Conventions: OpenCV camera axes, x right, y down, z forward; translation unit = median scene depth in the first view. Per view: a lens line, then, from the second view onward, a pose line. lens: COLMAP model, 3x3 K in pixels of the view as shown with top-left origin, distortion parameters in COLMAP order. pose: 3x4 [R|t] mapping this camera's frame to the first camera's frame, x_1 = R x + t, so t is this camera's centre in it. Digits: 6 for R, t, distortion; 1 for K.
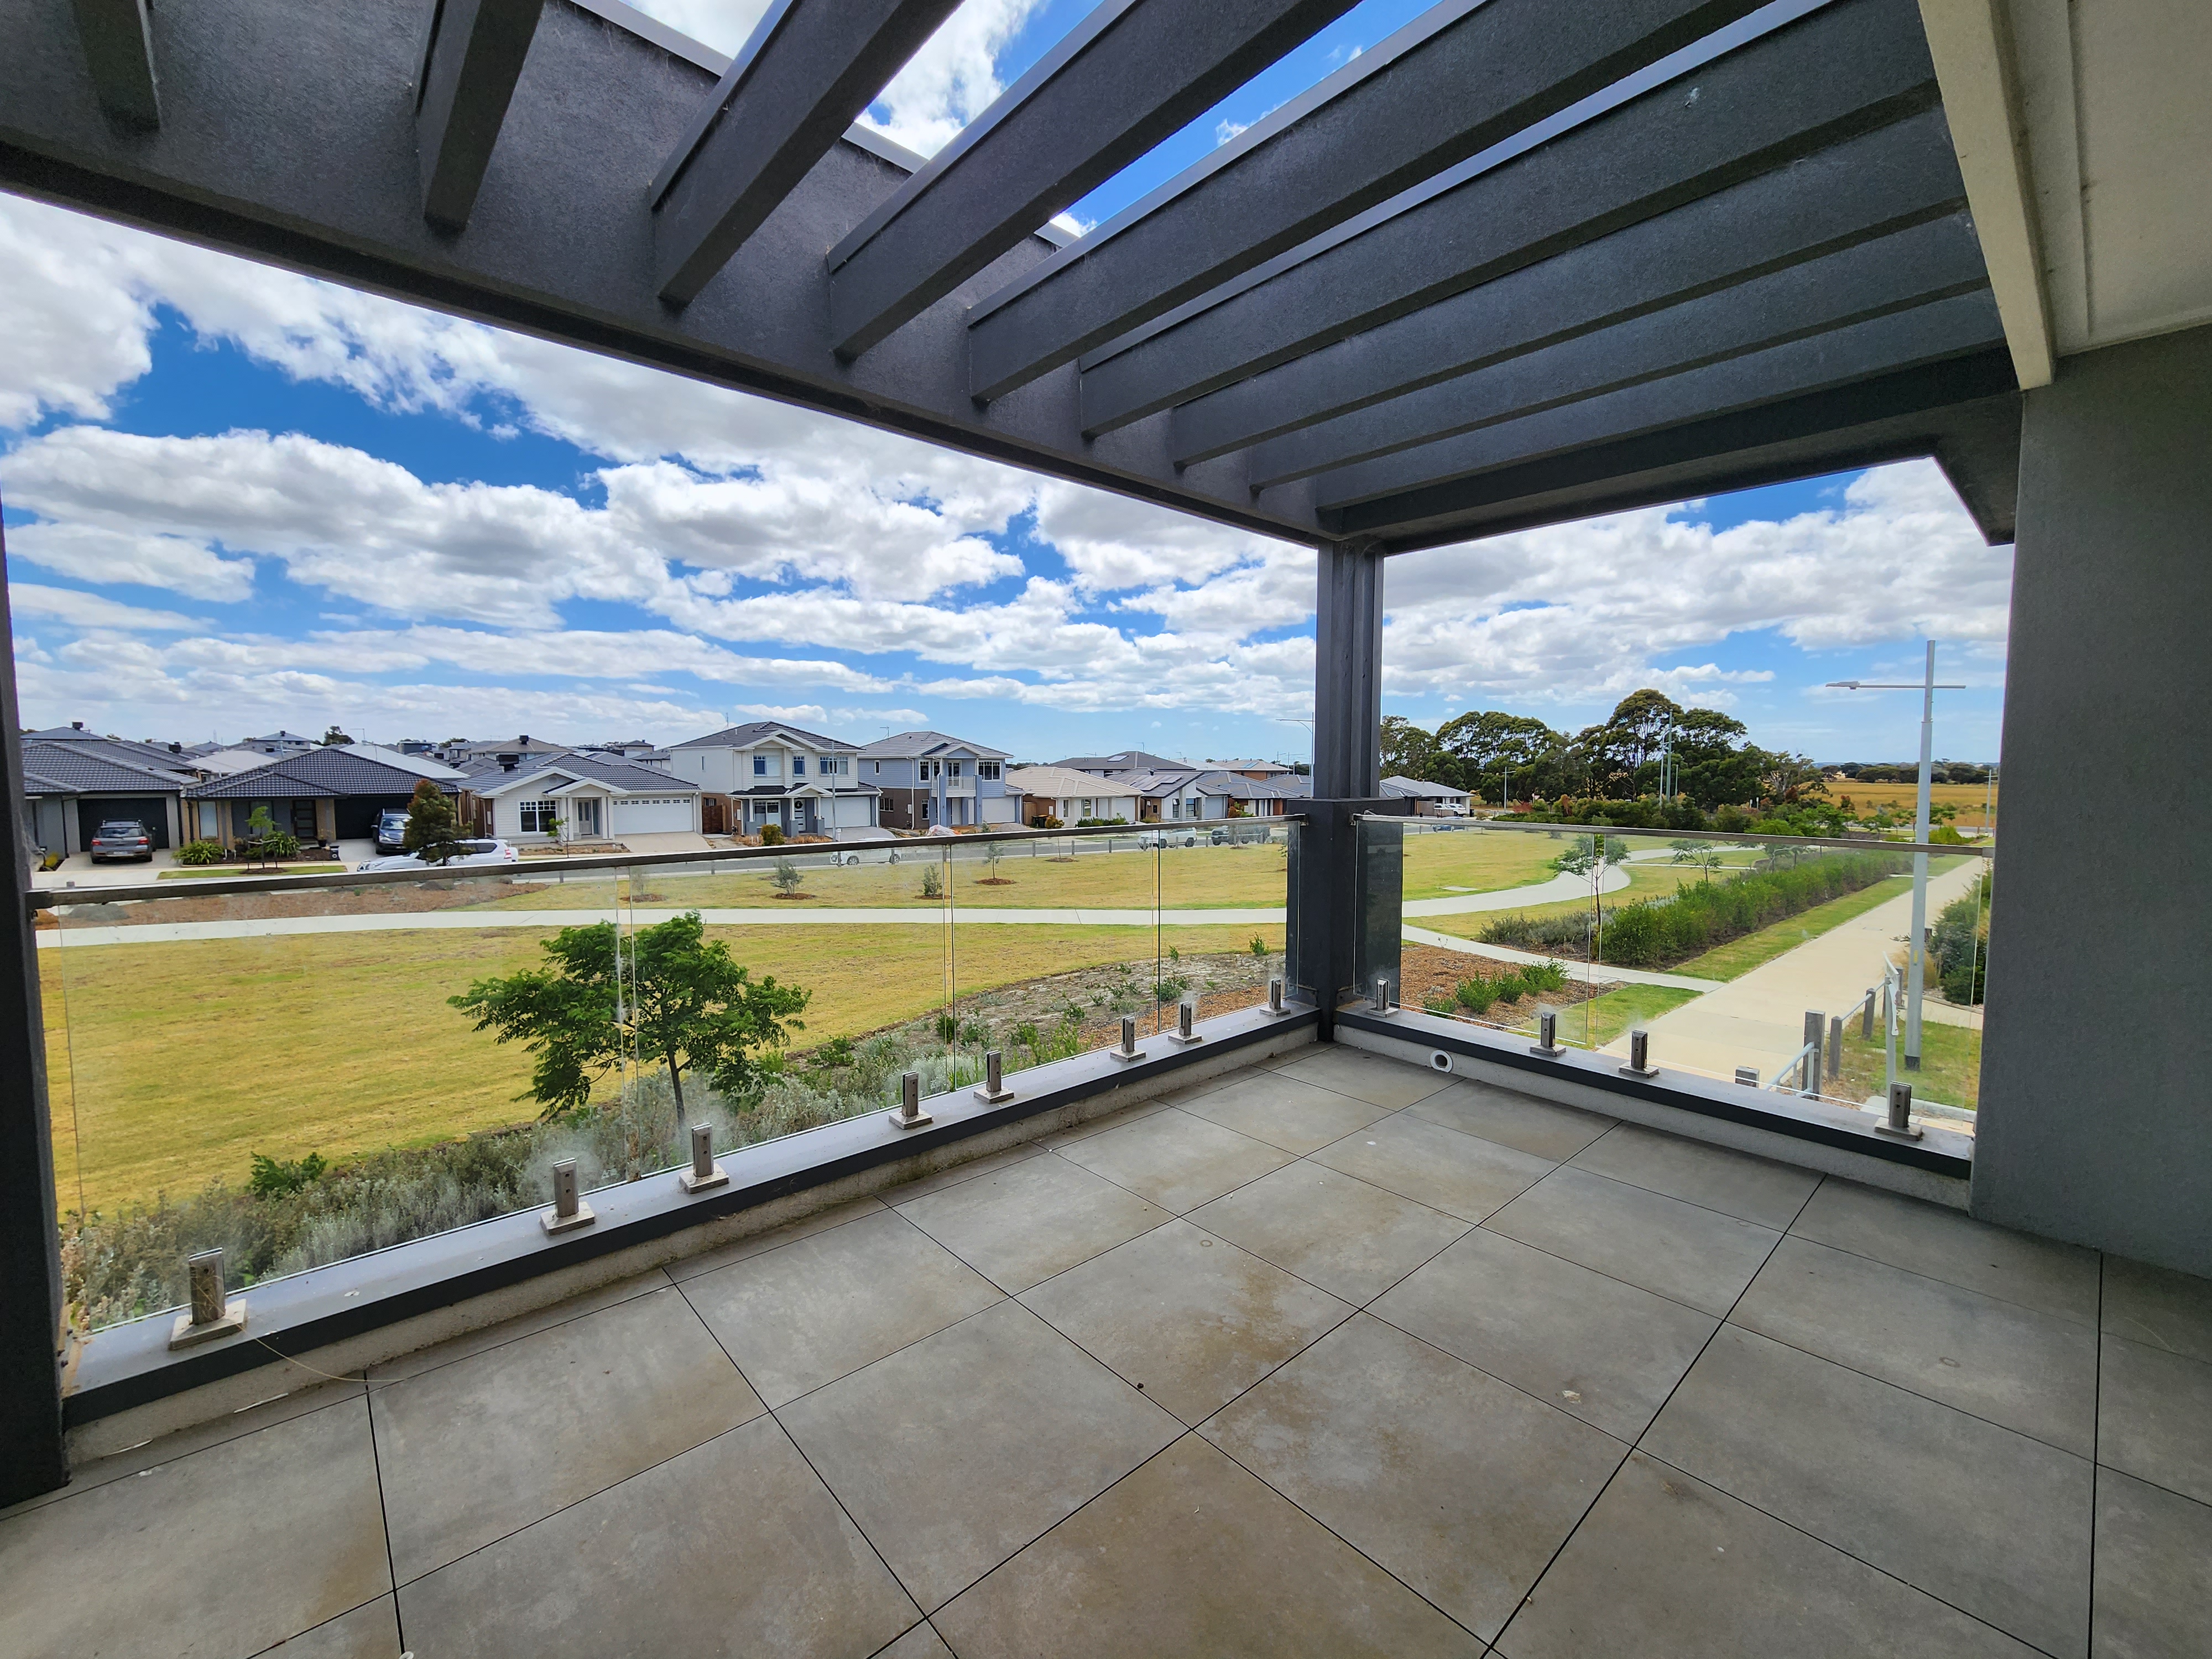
lens RADIAL K [[914.0, 0, 1097.8], [0, 914.0, 833.2], [0, 0, 1]] dist [0.000550, 0.001026]
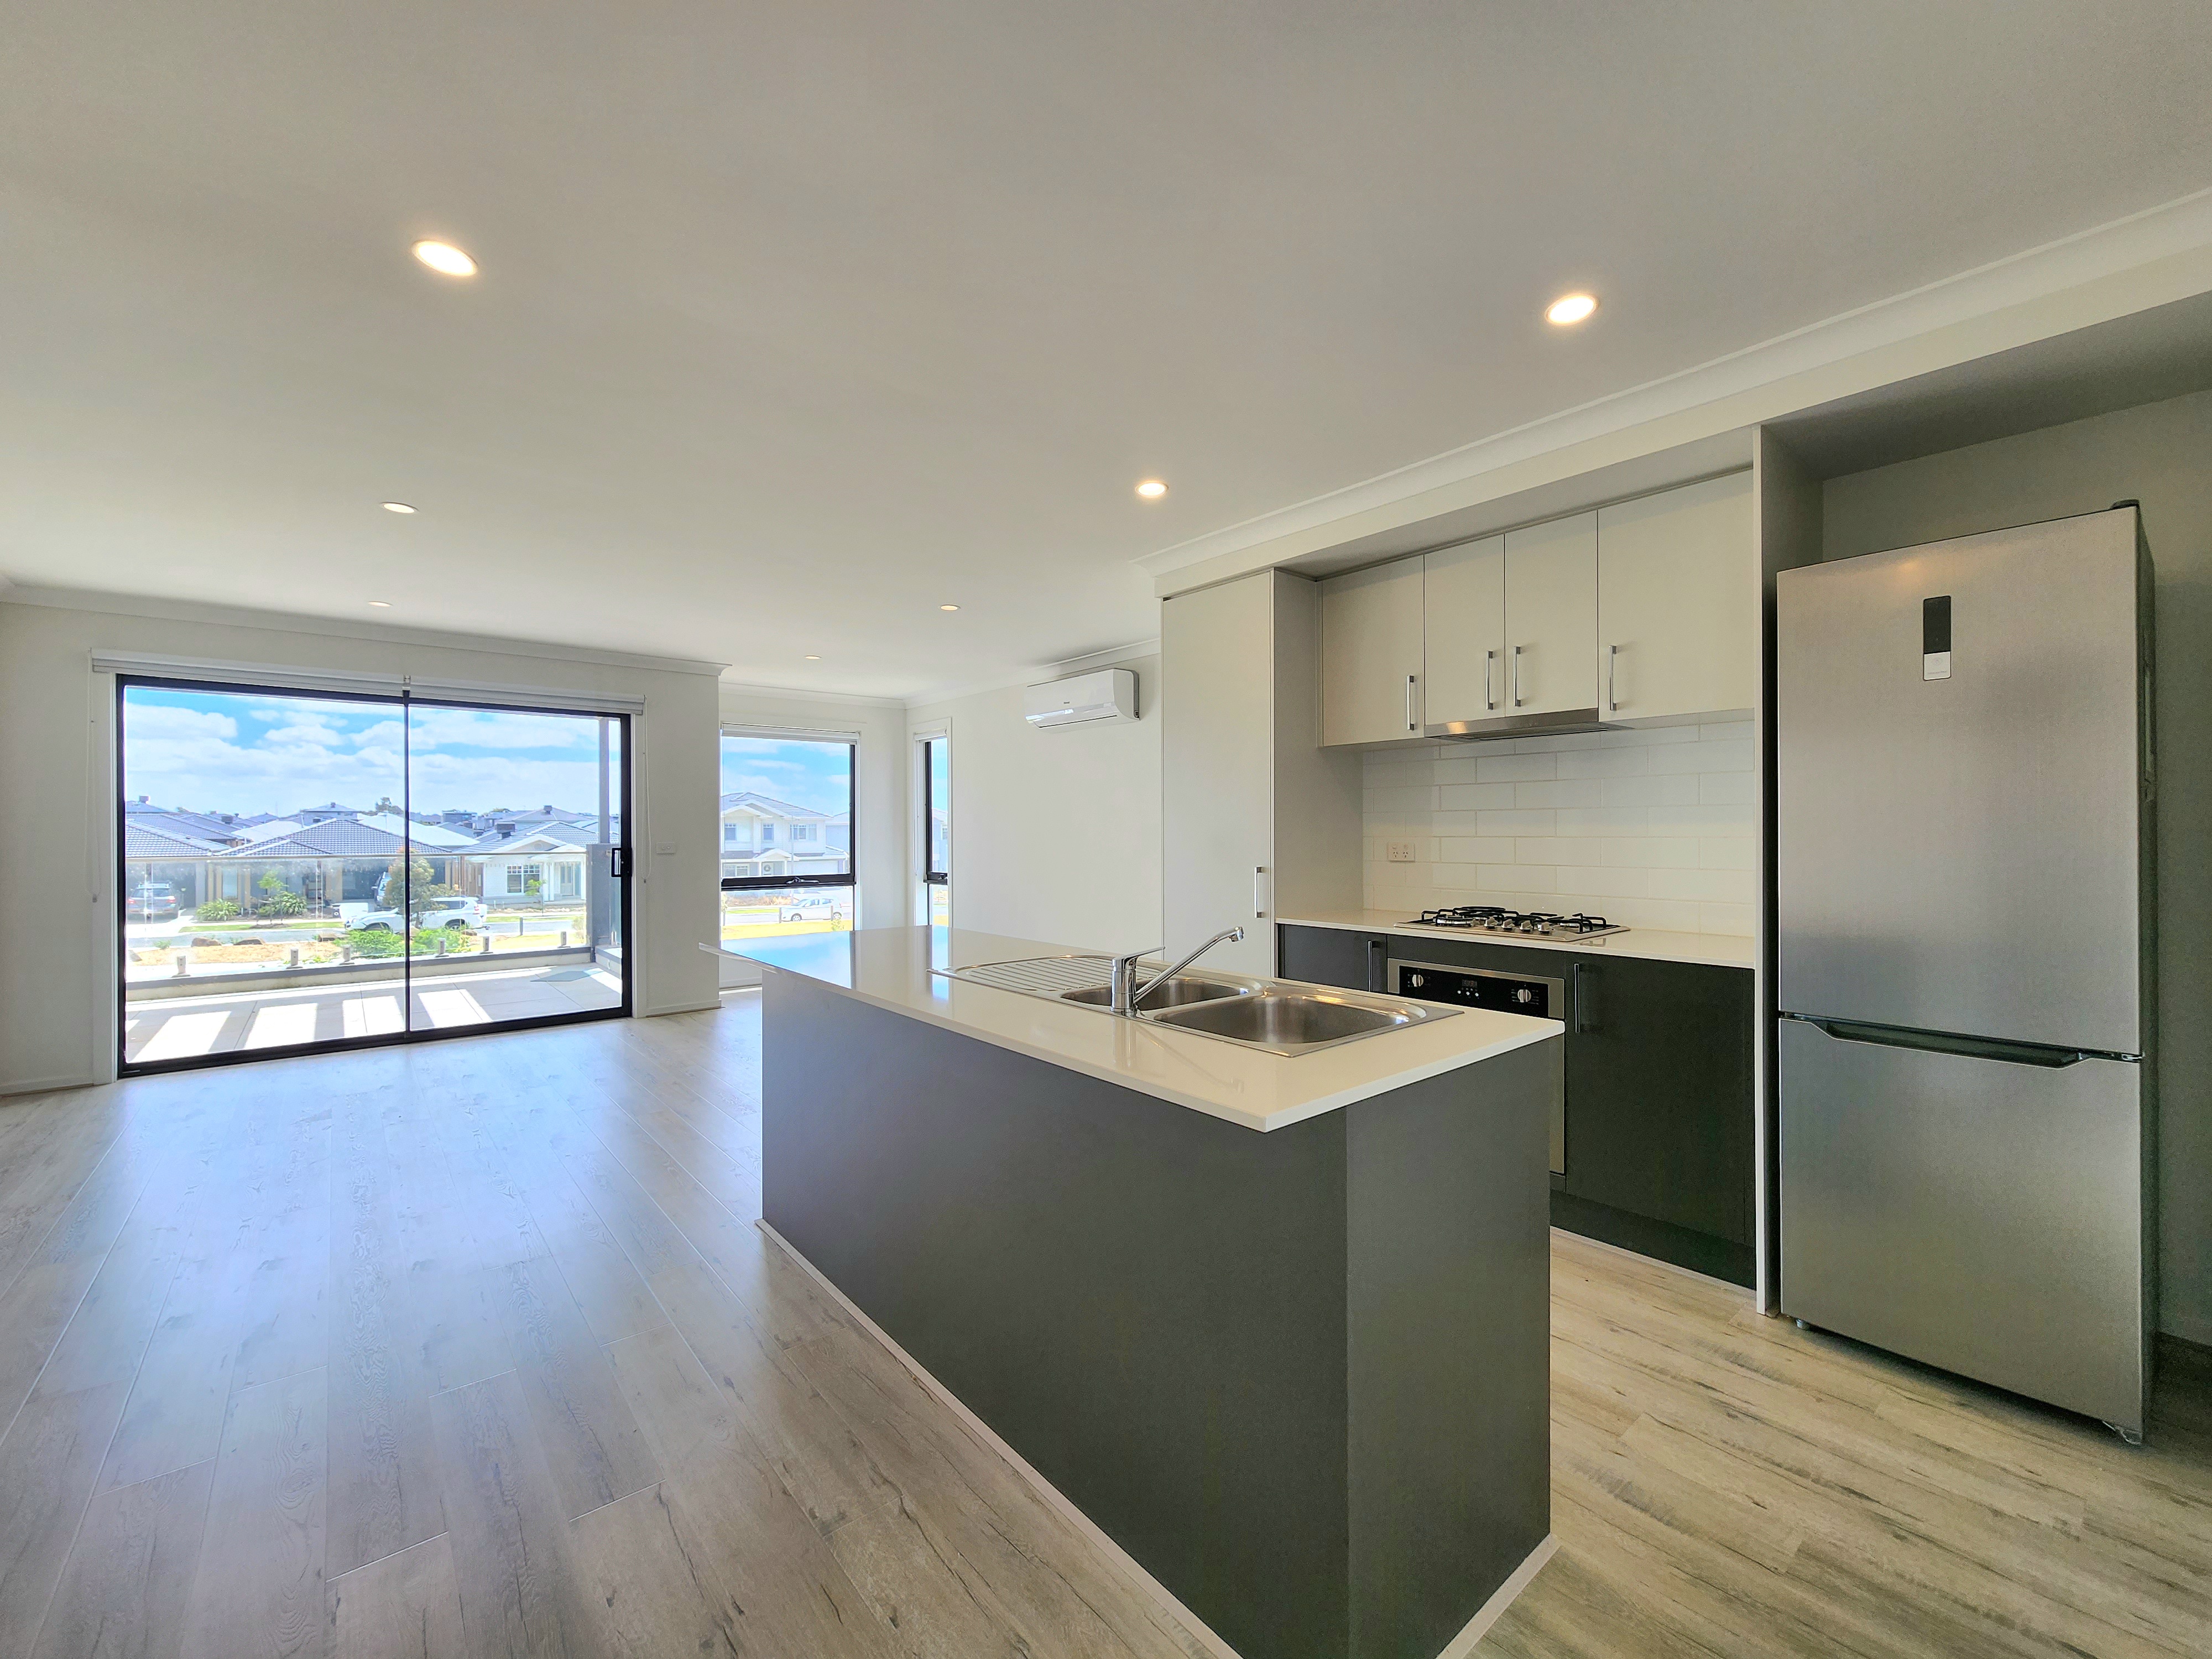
lens RADIAL K [[914.0, 0, 1111.1], [0, 914.0, 828.7], [0, 0, 1]] dist [0.000550, 0.001026]
pose [[0.999591, -0.005345, -0.028093, 0.121192], [0.003176, 0.997051, -0.076674, 0.007317], [0.028420, 0.076554, 0.996660, -0.085235]]
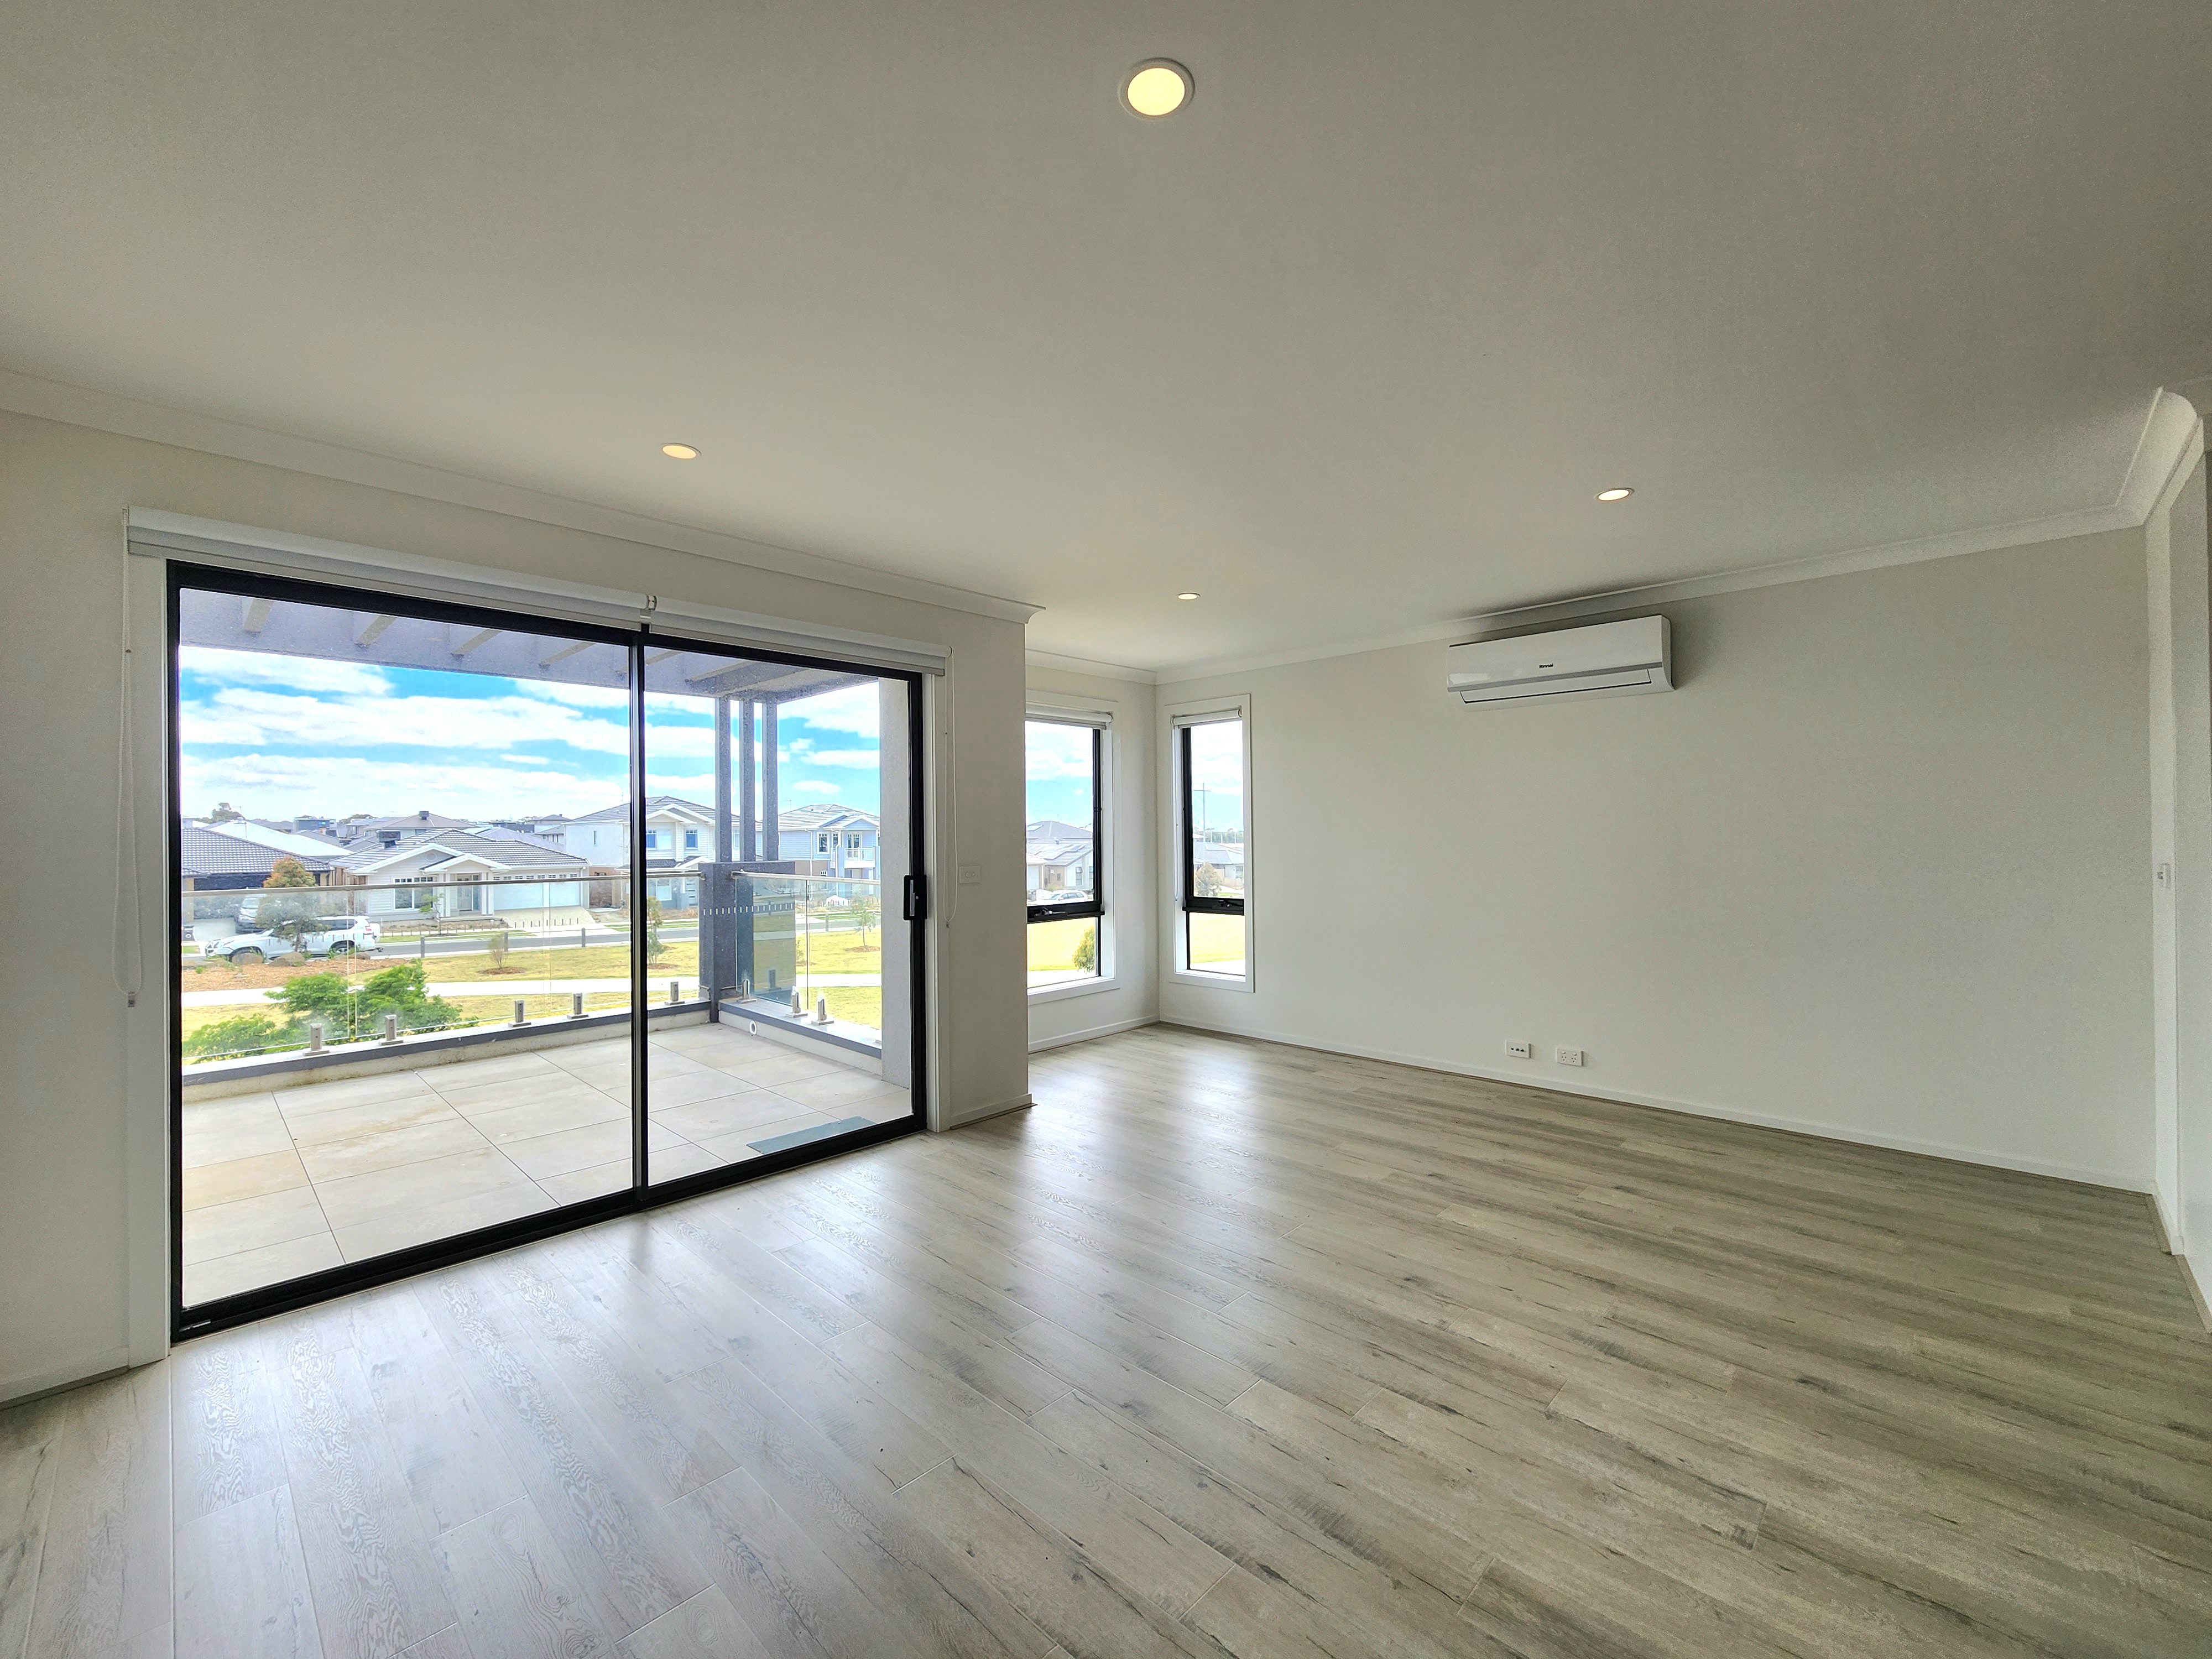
lens RADIAL K [[914.0, 0, 1107.5], [0, 914.0, 831.4], [0, 0, 1]] dist [0.000550, 0.001026]
pose [[0.997360, -0.010764, 0.071807, 0.065752], [0.016275, 0.996929, -0.076596, 0.002948], [-0.070762, 0.077563, 0.994473, -0.048436]]
